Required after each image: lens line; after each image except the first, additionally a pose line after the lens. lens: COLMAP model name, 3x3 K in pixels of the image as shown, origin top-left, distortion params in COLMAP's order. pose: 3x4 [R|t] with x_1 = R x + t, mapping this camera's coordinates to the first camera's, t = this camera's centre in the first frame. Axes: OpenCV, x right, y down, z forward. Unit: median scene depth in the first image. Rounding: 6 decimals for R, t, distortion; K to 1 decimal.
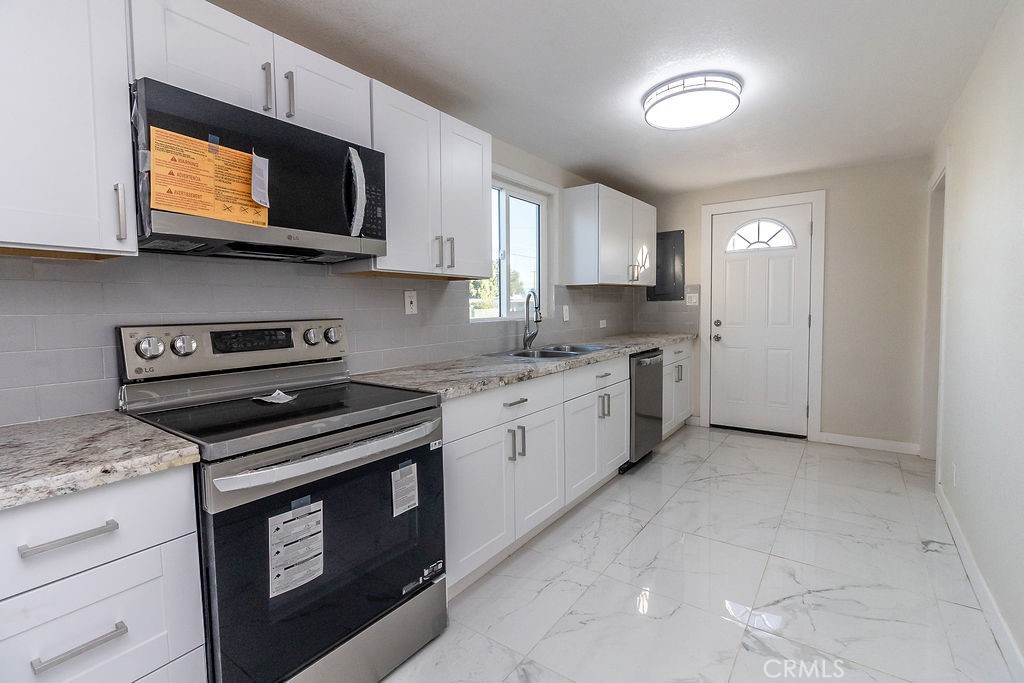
lens RADIAL K [[471.5, 0, 515.6], [0, 471.5, 332.6], [0, 0, 1]] dist [0.003690, -0.000975]
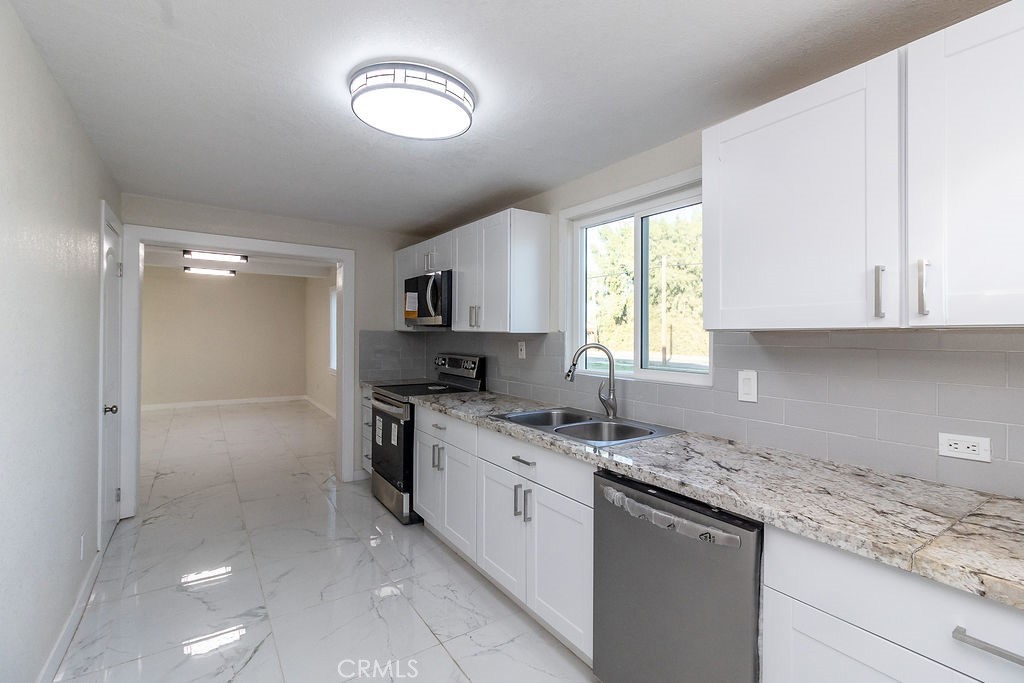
lens RADIAL K [[471.5, 0, 518.9], [0, 471.5, 336.0], [0, 0, 1]] dist [0.003690, -0.000975]
pose [[-0.346235, 0.014634, -0.938034, 0.791153], [-0.060651, 0.997437, 0.037948, -0.117890], [0.936185, 0.070032, -0.344460, 1.111680]]
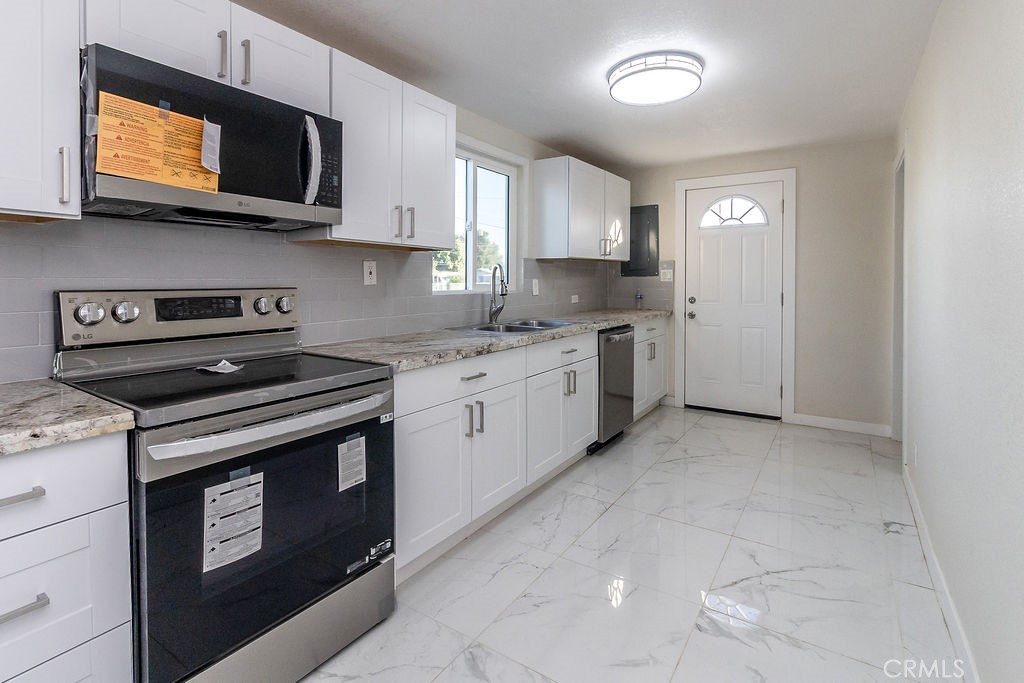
lens RADIAL K [[498.8, 0, 511.4], [0, 498.8, 288.4], [0, 0, 1]] dist [0.001682, -0.000200]
pose [[0.999246, 0.016348, 0.035228, 0.025471], [-0.014927, 0.999079, -0.040224, 0.004048], [-0.035853, 0.039668, 0.998569, -0.026580]]
